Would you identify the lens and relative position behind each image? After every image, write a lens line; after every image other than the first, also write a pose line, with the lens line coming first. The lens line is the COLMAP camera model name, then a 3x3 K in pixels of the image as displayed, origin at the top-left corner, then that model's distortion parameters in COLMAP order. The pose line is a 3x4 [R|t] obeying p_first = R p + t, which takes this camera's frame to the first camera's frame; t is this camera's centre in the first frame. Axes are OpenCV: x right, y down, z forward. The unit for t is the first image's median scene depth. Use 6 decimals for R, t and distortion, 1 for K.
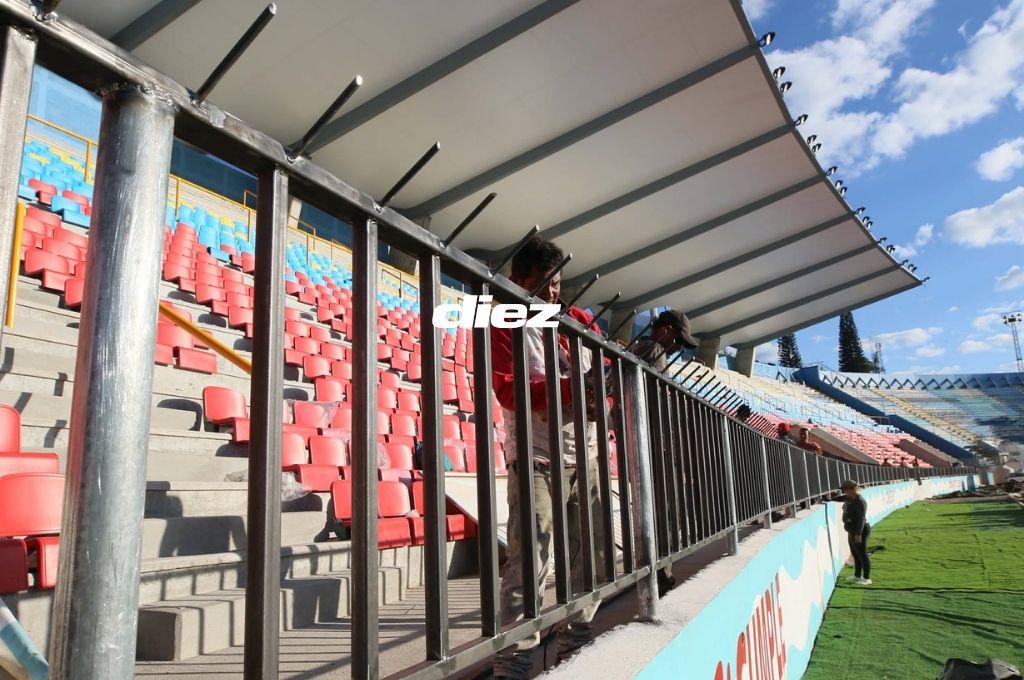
lens RADIAL K [[737.8, 0, 512.0], [0, 737.8, 340.0], [0, 0, 1]] dist [-0.046192, 0.007384]
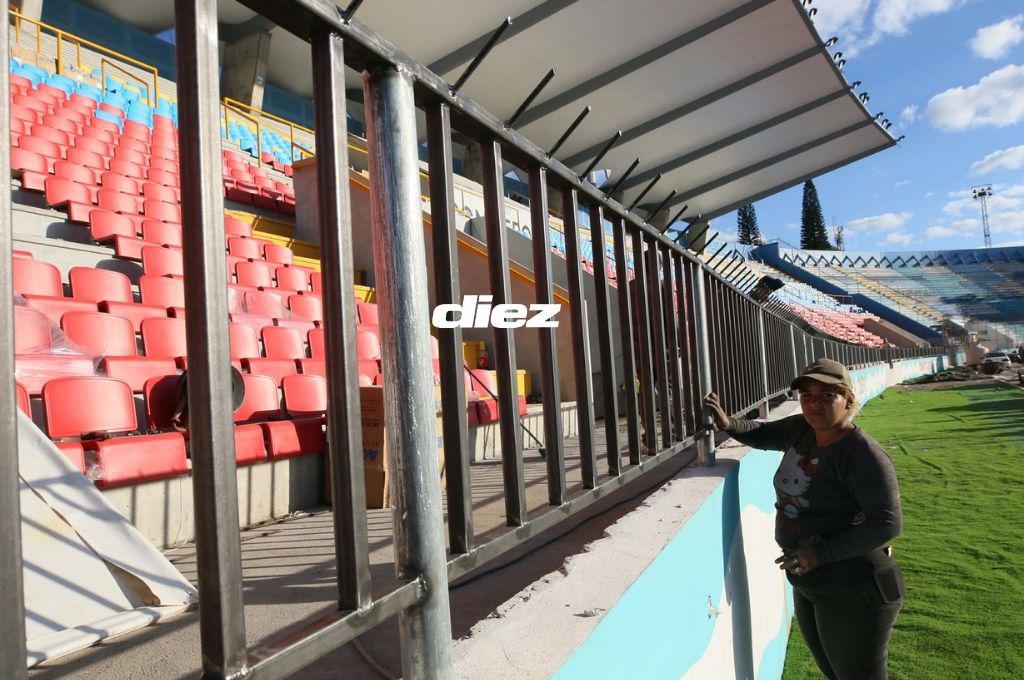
lens RADIAL K [[737.8, 0, 512.0], [0, 737.8, 340.0], [0, 0, 1]] dist [-0.046192, 0.007384]
pose [[0.998668, -0.026369, 0.044349, 0.044901], [0.019695, 0.989281, 0.144690, 0.018780], [-0.047689, -0.143624, 0.988483, 0.099170]]
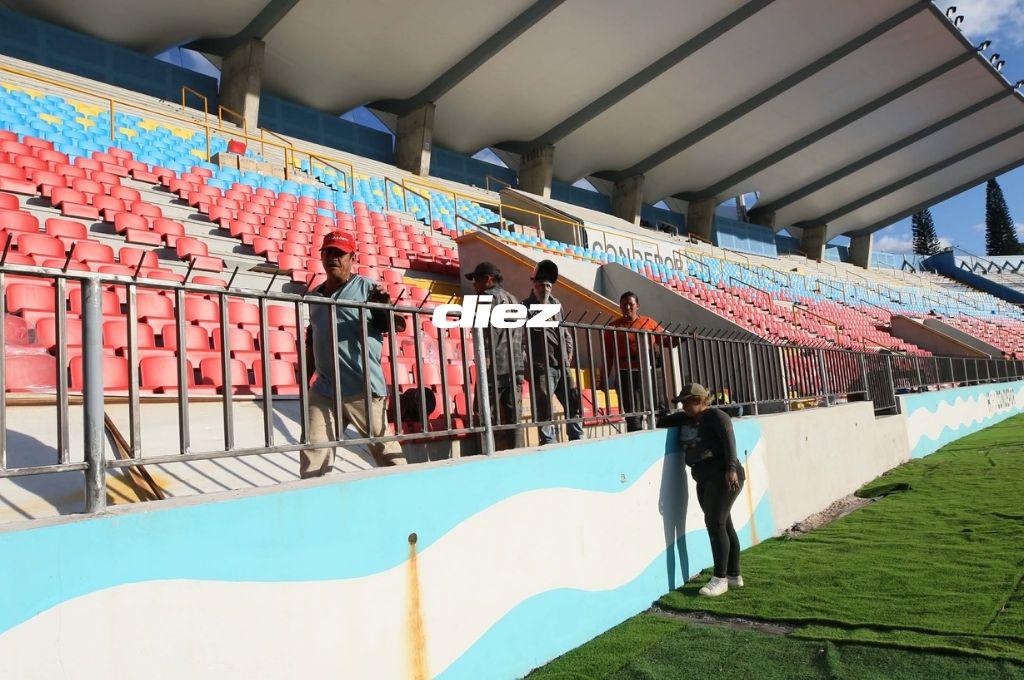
lens RADIAL K [[737.8, 0, 512.0], [0, 737.8, 340.0], [0, 0, 1]] dist [-0.046192, 0.007384]
pose [[0.982644, -0.062477, -0.174664, 0.053719], [0.080846, 0.991686, 0.100112, 0.013588], [0.166957, -0.112495, 0.979526, 0.065394]]
